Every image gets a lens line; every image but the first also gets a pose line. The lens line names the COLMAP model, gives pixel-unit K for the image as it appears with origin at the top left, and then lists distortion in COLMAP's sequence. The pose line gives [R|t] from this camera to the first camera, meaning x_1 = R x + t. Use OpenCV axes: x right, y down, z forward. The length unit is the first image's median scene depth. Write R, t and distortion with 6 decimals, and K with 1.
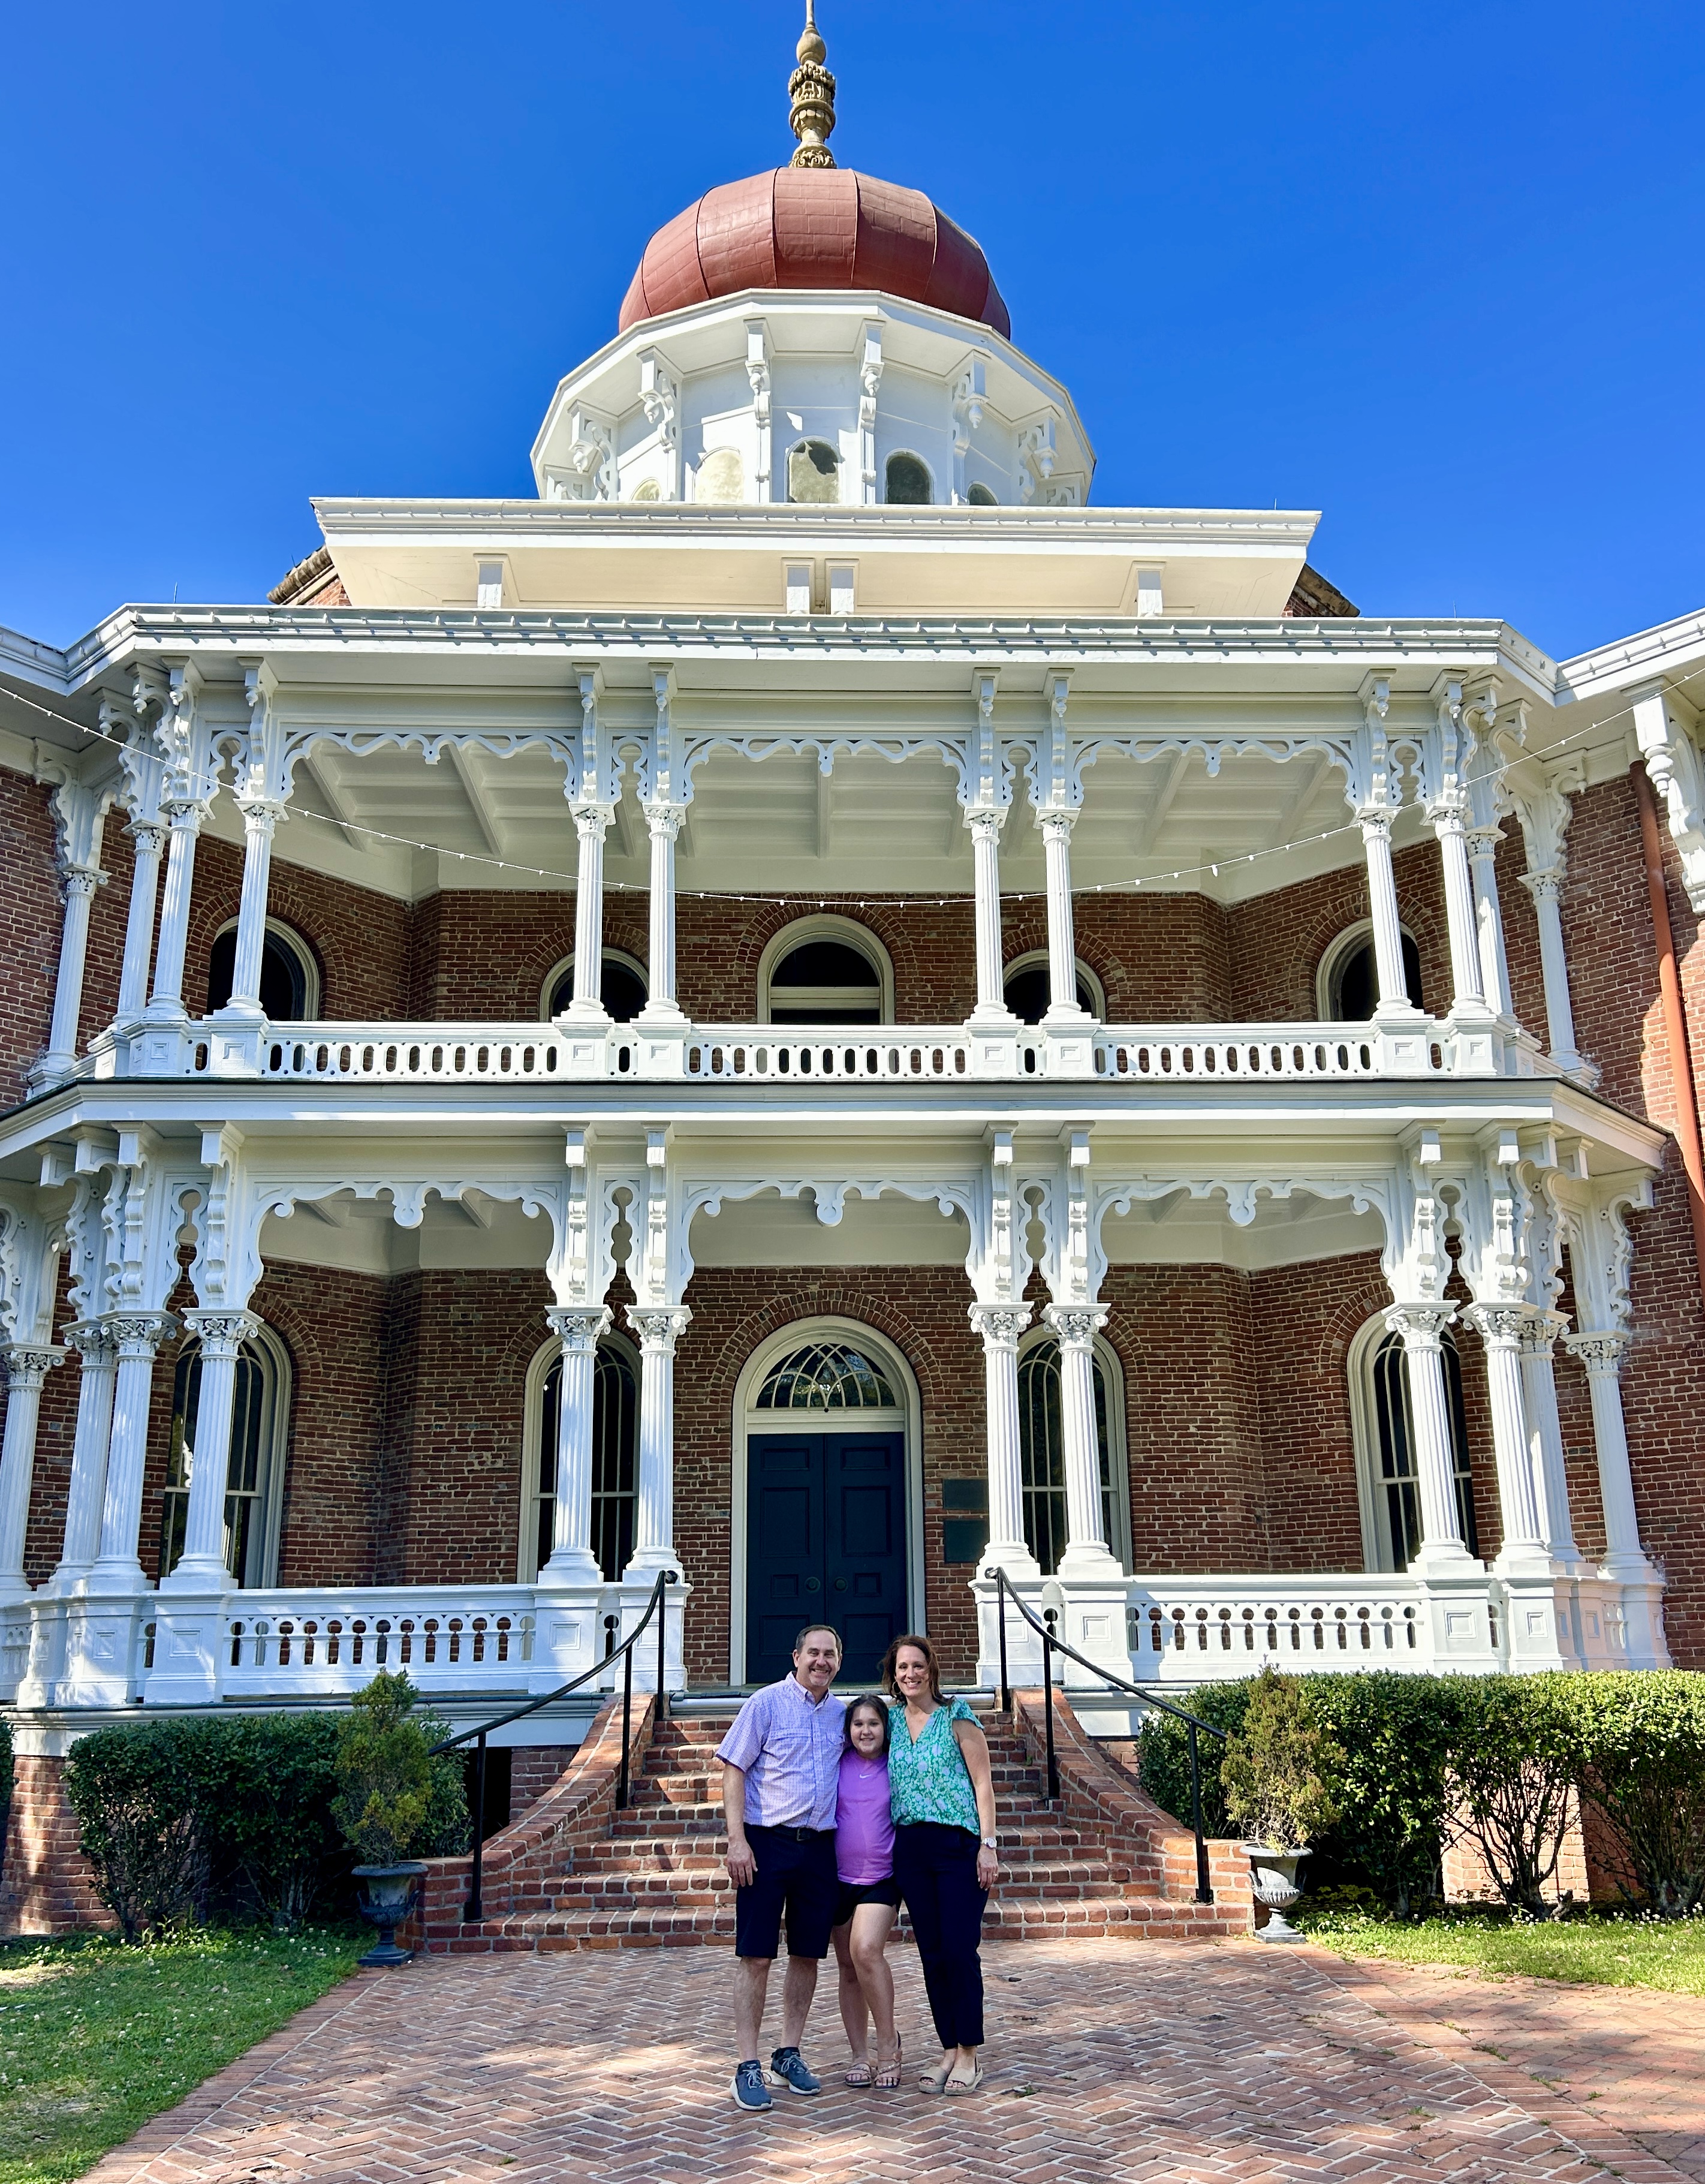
lens RADIAL K [[1831.8, 0, 900.1], [0, 1831.8, 1170.6], [0, 0, 1]] dist [0.033559, -0.027977]
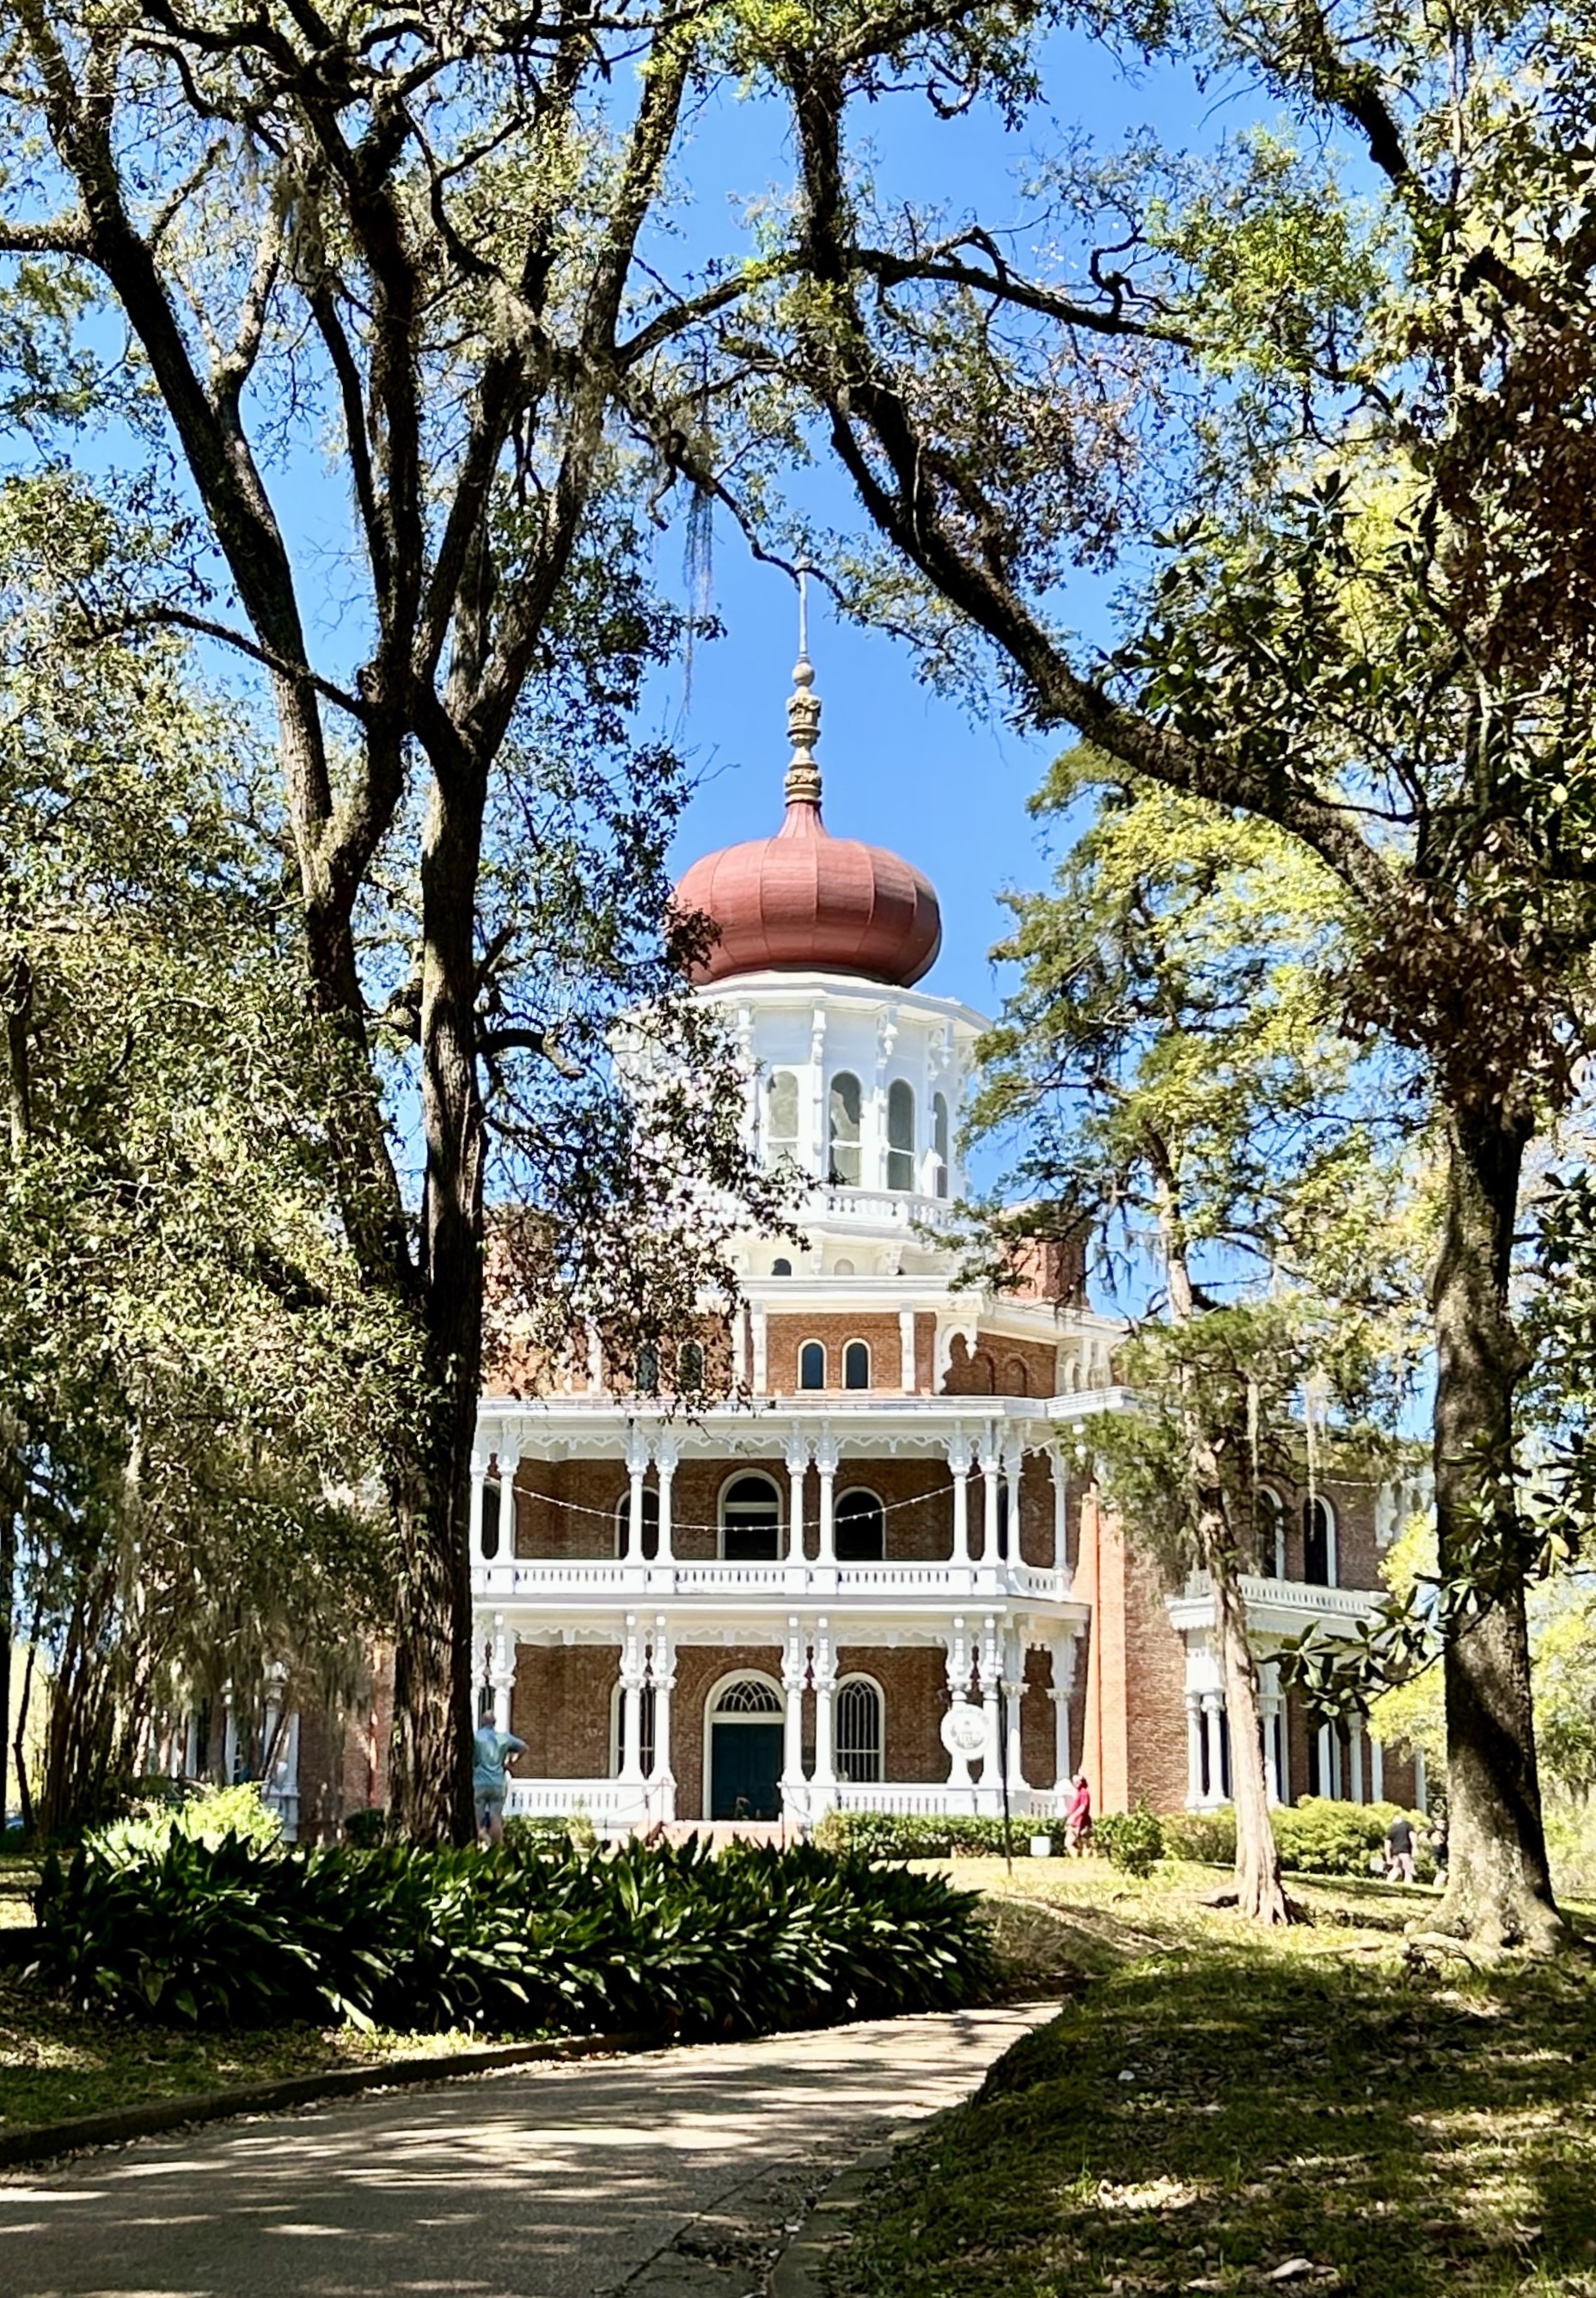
lens RADIAL K [[3766.4, 0, 699.6], [0, 3766.4, 1101.8], [0, 0, 1]] dist [0.045196, 0.000000]
pose [[0.986617, -0.008223, -0.162848, 0.750088], [0.008922, 0.999954, 0.003565, -0.717136], [0.162811, -0.004970, 0.986645, -4.015892]]
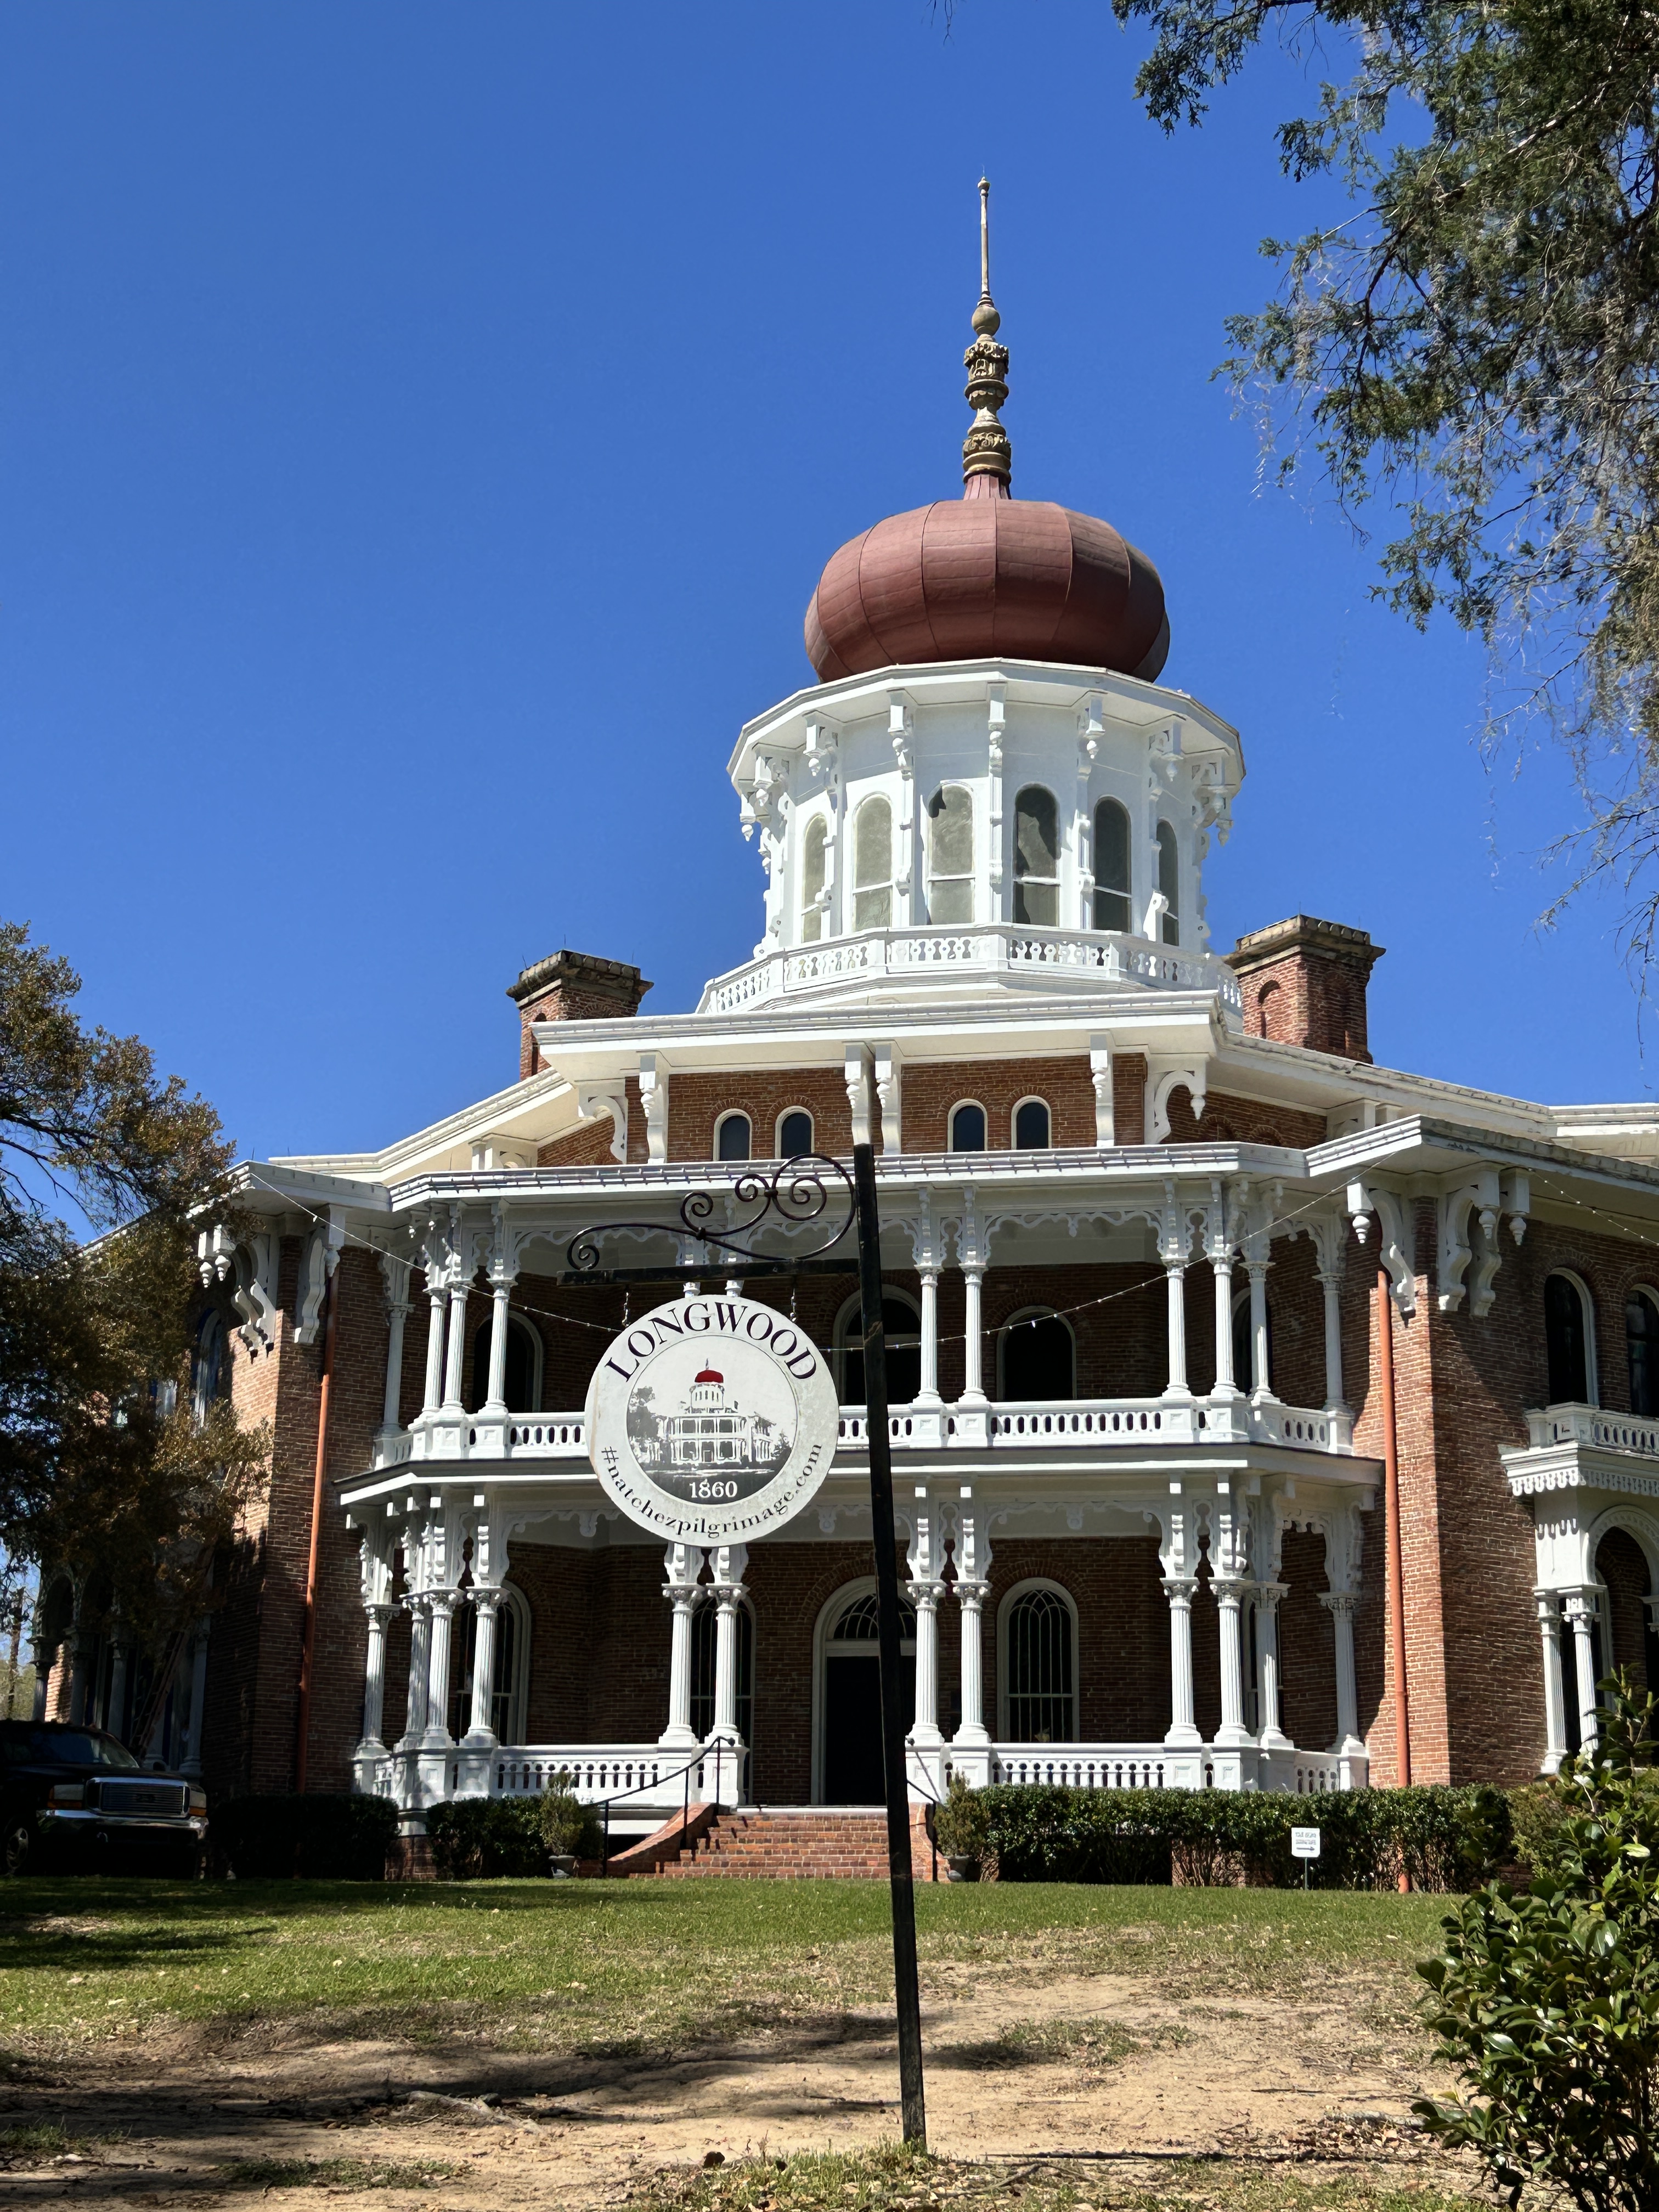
lens RADIAL K [[3083.3, 0, 852.3], [0, 3083.3, 1105.5], [0, 0, 1]] dist [0.116210, 0.000000]
pose [[0.971788, -0.040102, -0.232422, 0.628923], [0.034321, 0.998994, -0.028863, -0.267156], [0.233346, 0.020072, 0.972187, -1.678068]]
